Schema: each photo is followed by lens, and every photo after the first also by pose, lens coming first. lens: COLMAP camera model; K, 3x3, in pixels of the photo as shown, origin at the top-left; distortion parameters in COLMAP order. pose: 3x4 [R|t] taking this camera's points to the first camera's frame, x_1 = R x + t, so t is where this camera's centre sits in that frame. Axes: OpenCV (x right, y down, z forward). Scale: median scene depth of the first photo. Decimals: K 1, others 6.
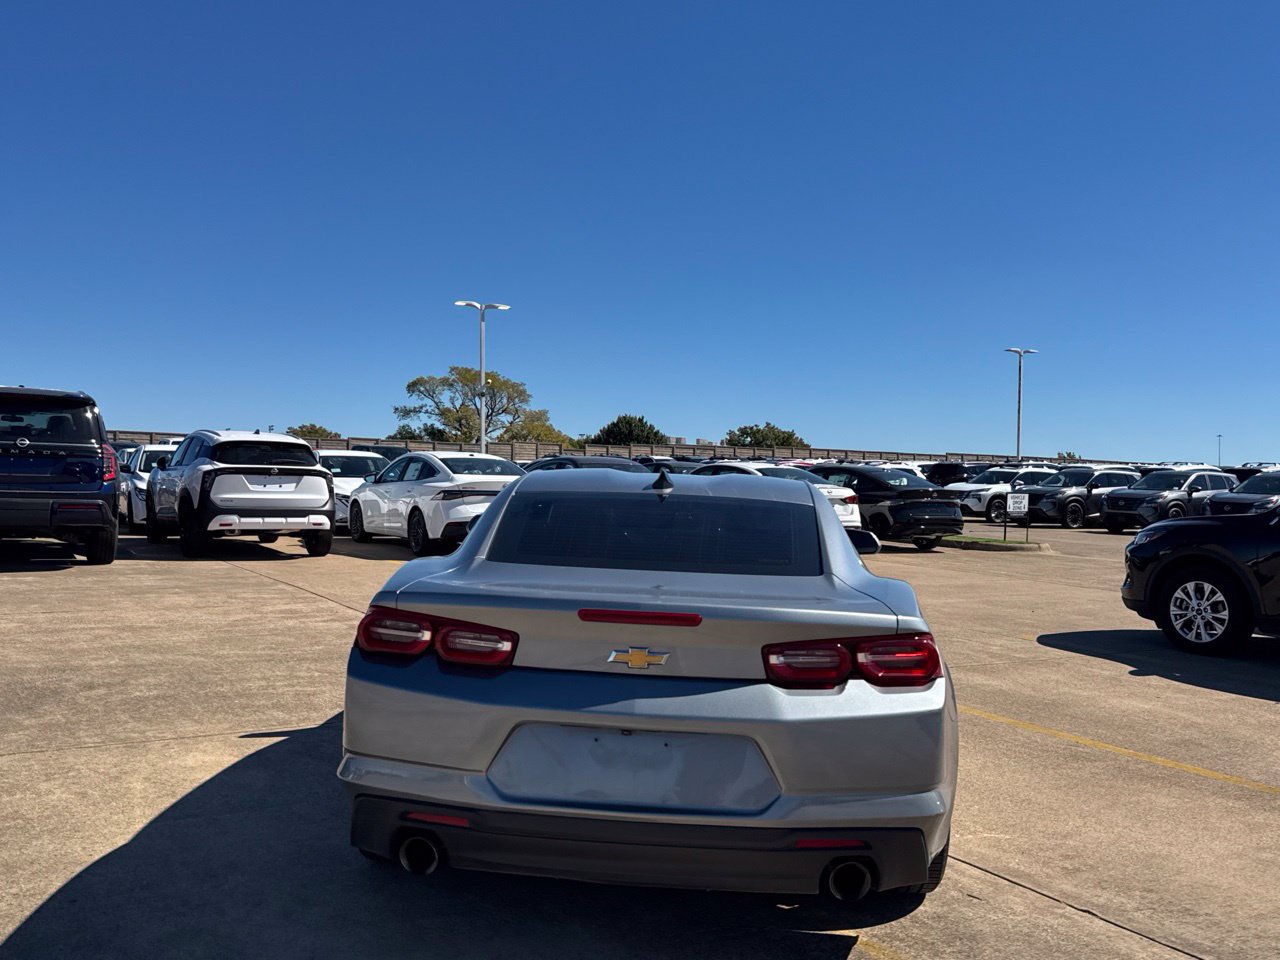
lens RADIAL K [[1140.0, 0, 631.8], [0, 1140.0, 481.1], [0, 0, 1]] dist [0.148762, -0.273874]
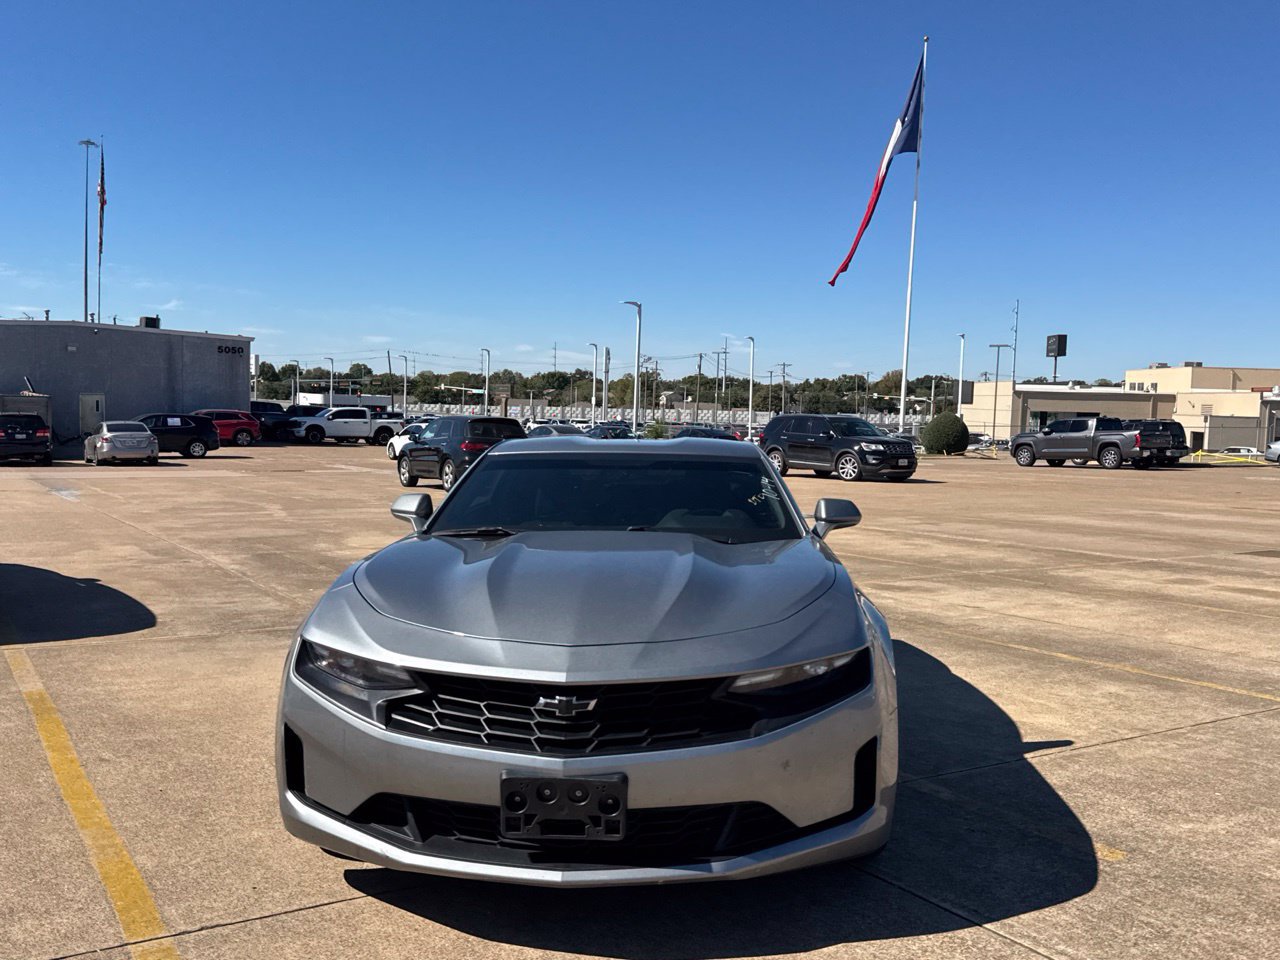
lens RADIAL K [[1140.0, 0, 636.1], [0, 1140.0, 478.7], [0, 0, 1]] dist [0.148762, -0.273874]
pose [[-0.998770, -0.048135, -0.011901, 0.022399], [-0.048765, 0.997009, 0.059963, -0.019116], [0.008979, 0.060470, -0.998130, 1.153909]]
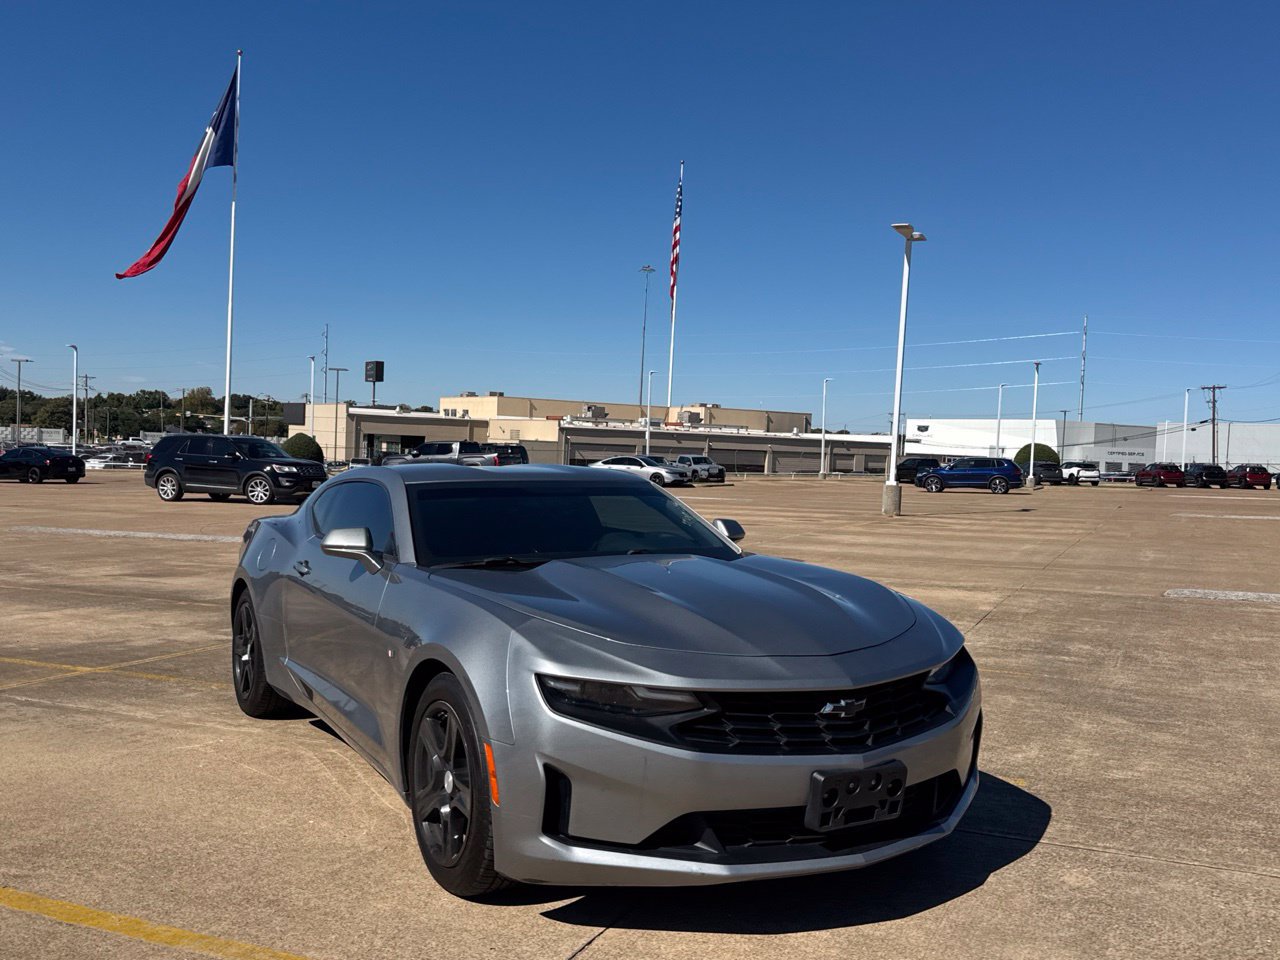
lens RADIAL K [[1140.0, 0, 634.4], [0, 1140.0, 486.9], [0, 0, 1]] dist [0.148762, -0.273874]
pose [[-0.828210, -0.034852, -0.559333, 0.299657], [-0.054257, 0.998362, 0.018131, -0.007547], [0.557785, 0.045364, -0.828745, 1.095871]]
